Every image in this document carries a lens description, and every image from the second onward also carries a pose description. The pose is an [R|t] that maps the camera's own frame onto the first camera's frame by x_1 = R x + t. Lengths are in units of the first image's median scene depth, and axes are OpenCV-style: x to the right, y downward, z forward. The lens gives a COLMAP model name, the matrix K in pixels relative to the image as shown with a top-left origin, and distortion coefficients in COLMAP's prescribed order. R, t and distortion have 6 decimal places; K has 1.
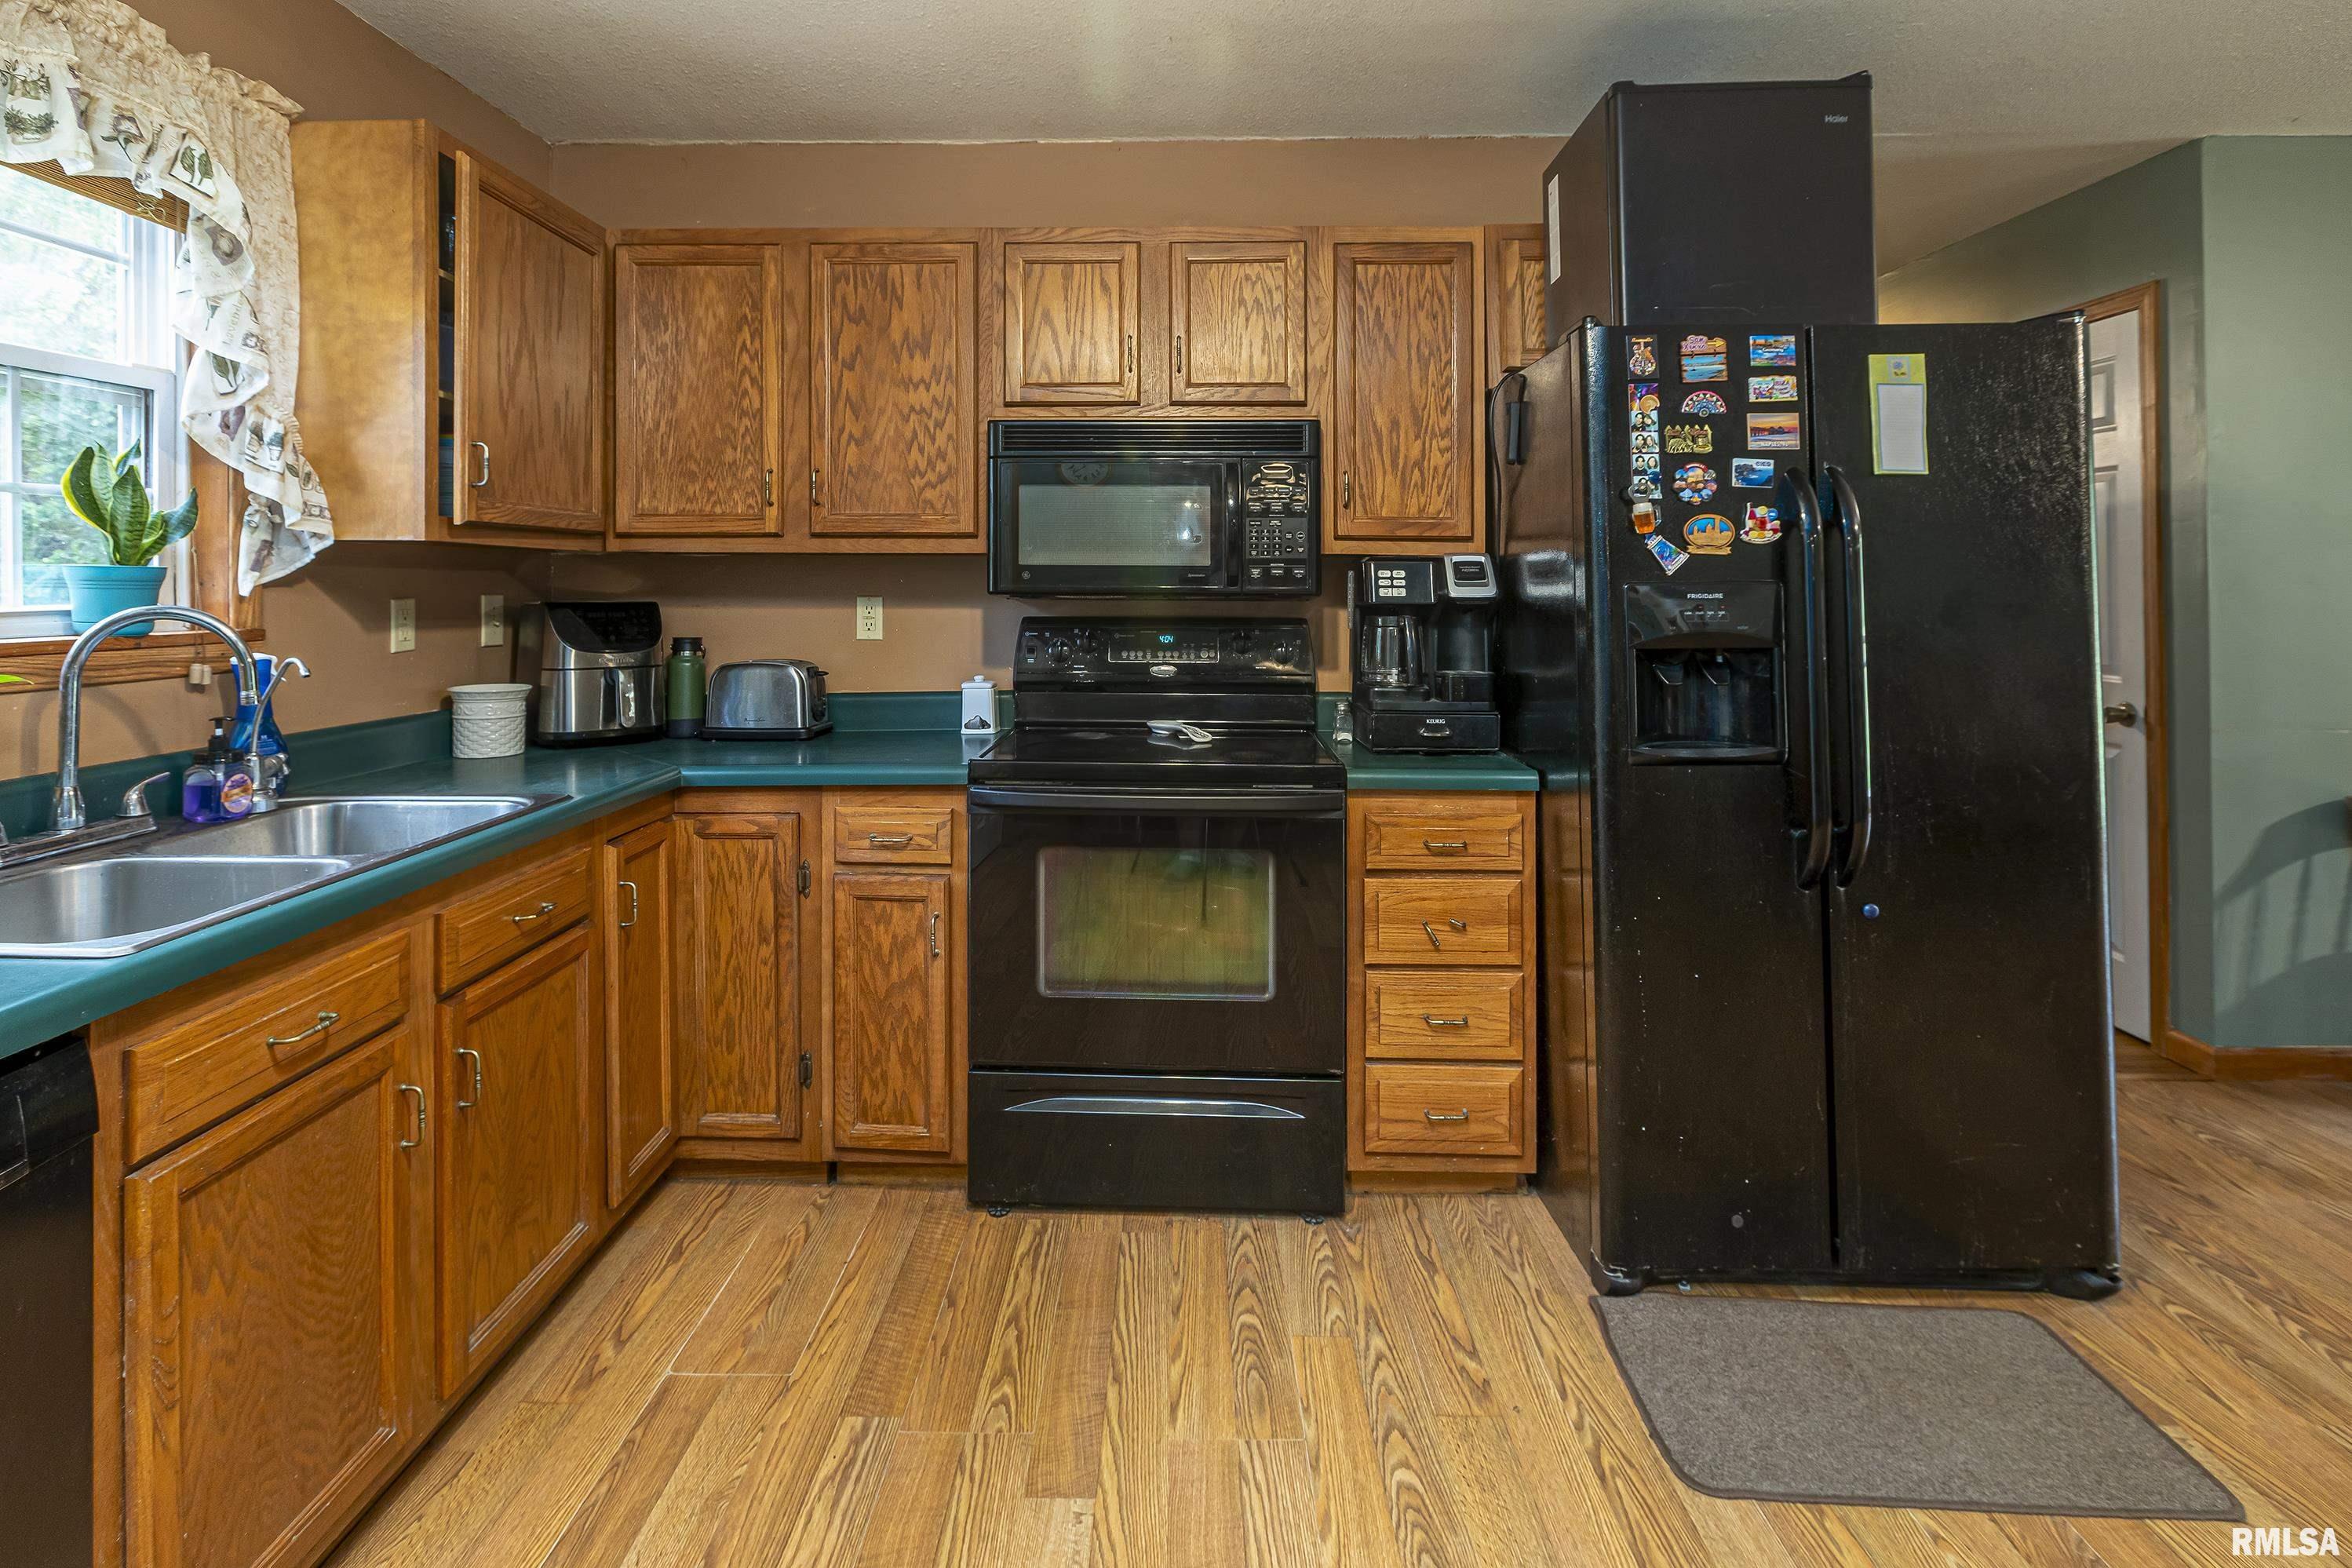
lens RADIAL K [[1088.5, 0, 1145.2], [0, 1088.5, 432.8], [0, 0, 1]] dist [-0.002023, 0.000179]
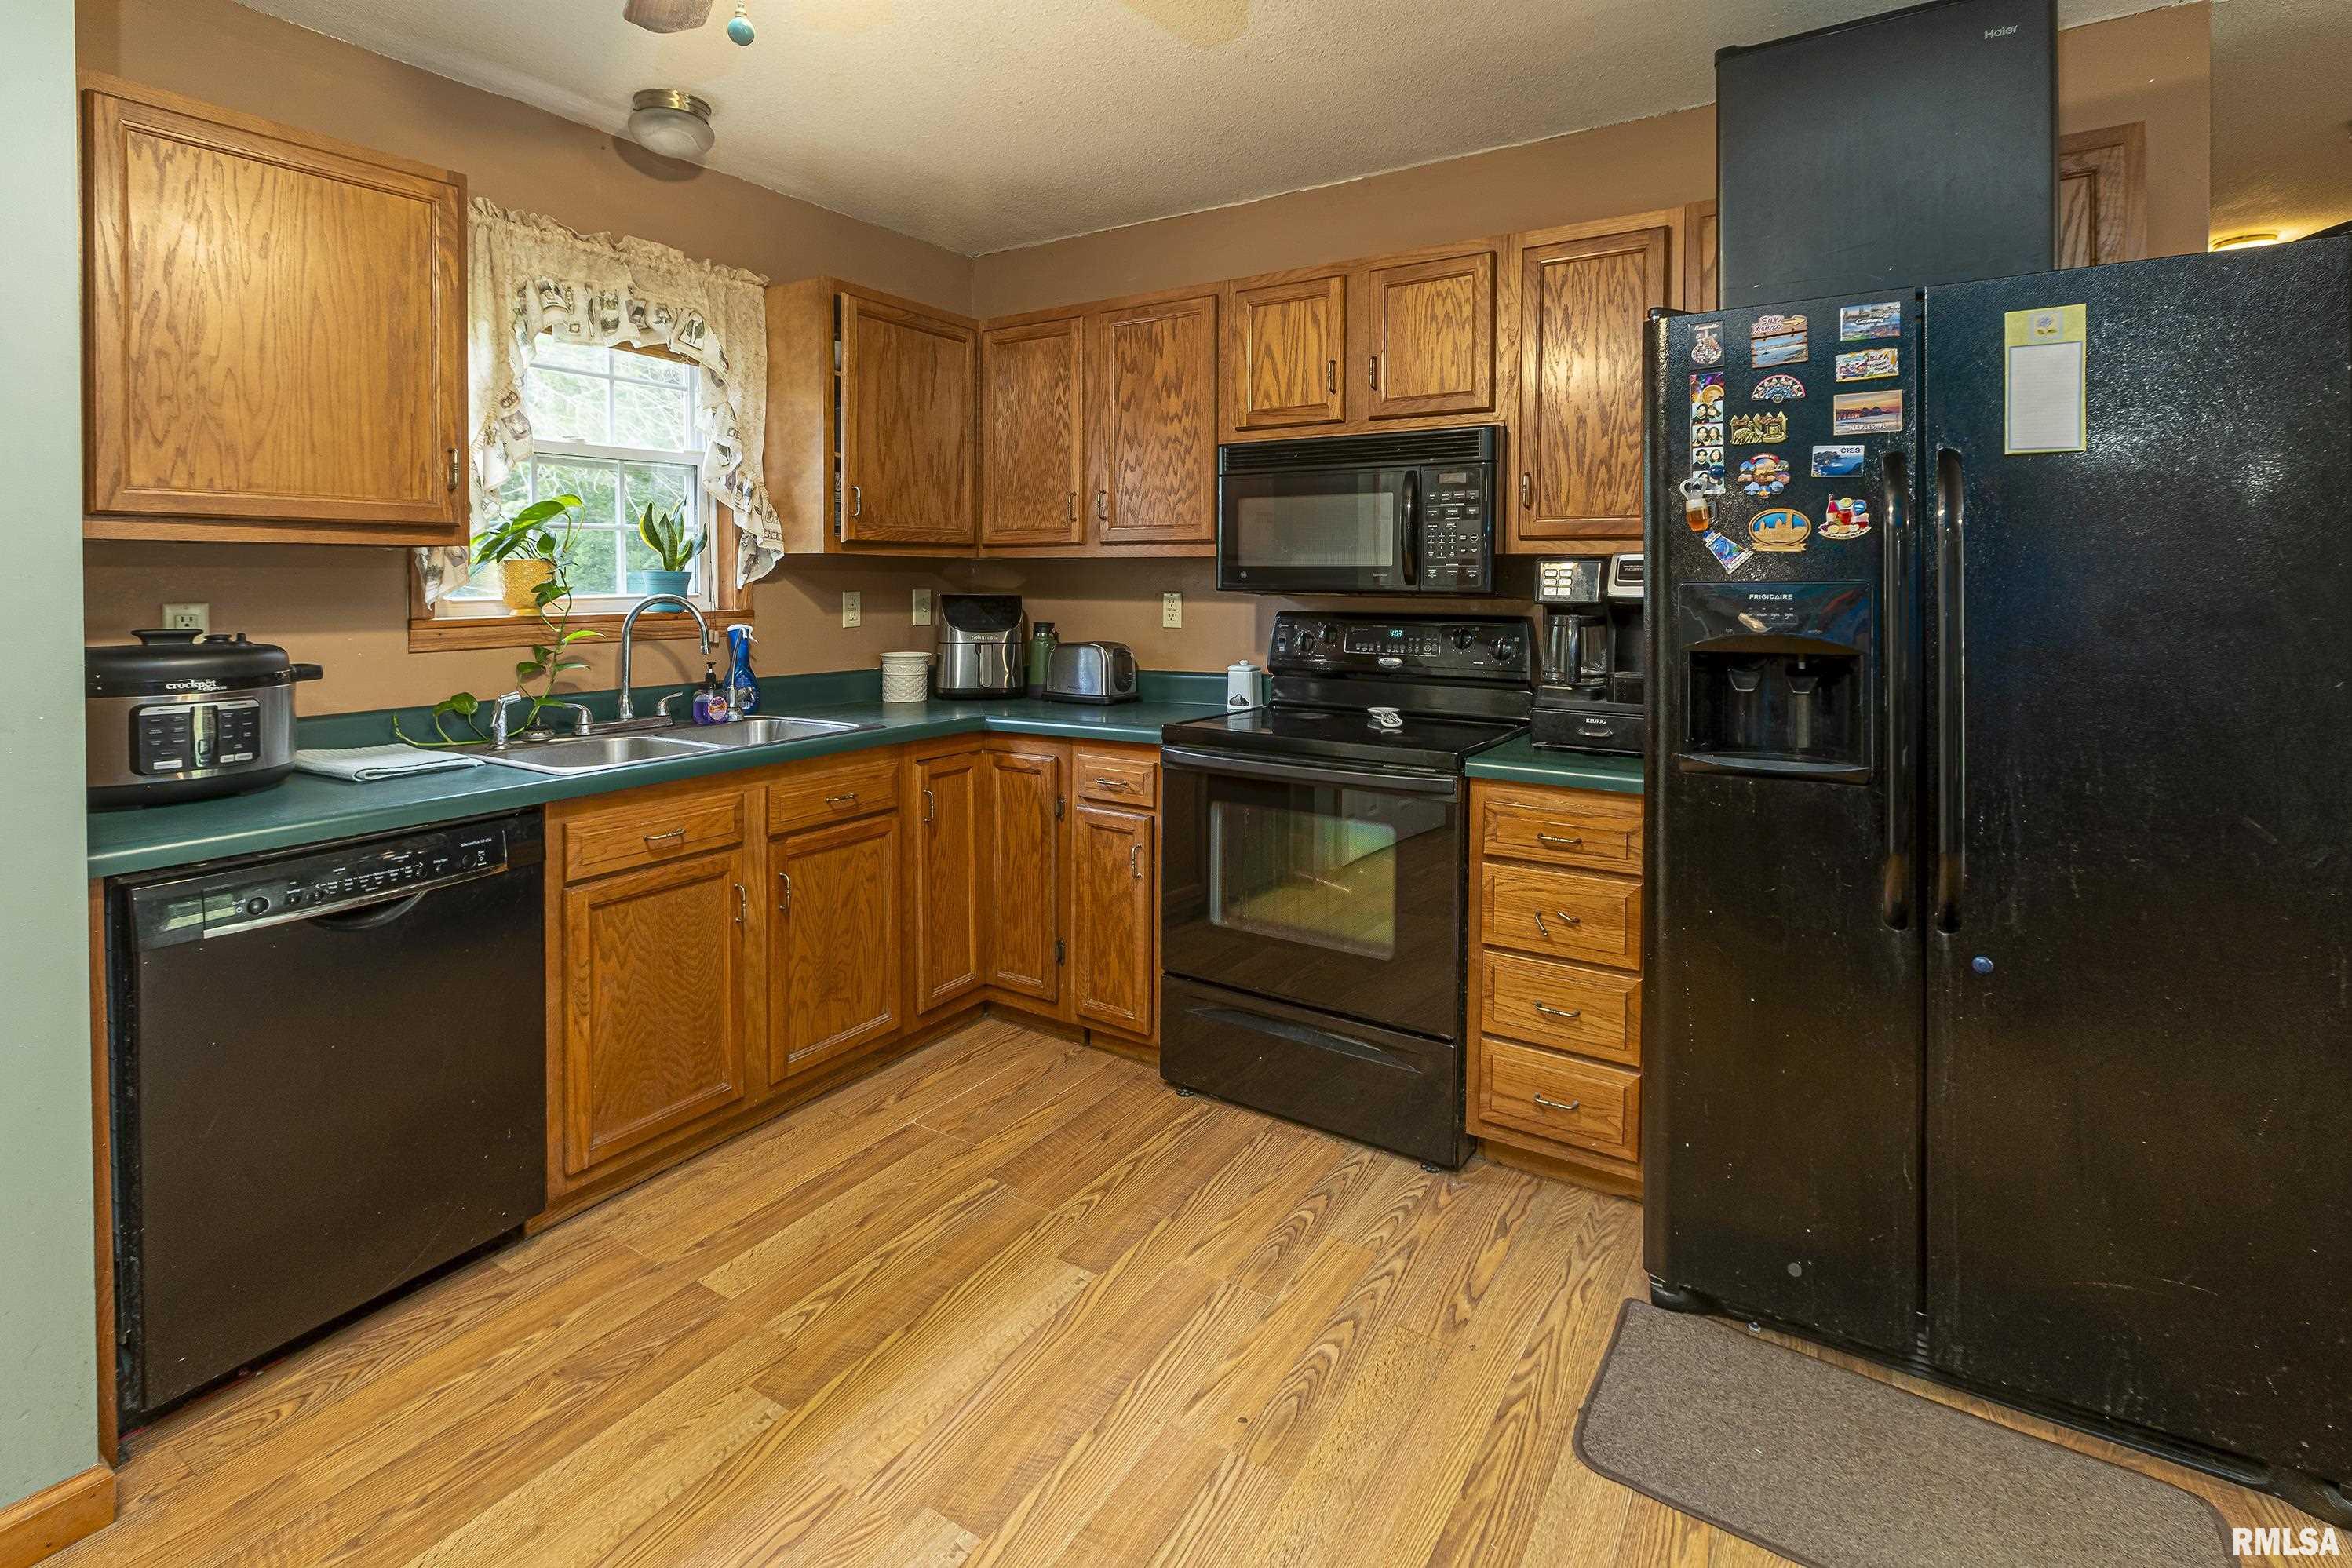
lens RADIAL K [[1076.6, 0, 1178.5], [0, 1076.6, 422.0], [0, 0, 1]] dist [-0.000018, -0.000079]
pose [[0.859931, -0.073706, -0.505060, 0.529585], [0.068894, 0.997225, -0.028230, -0.007737], [0.505739, -0.010519, 0.862623, -0.047776]]
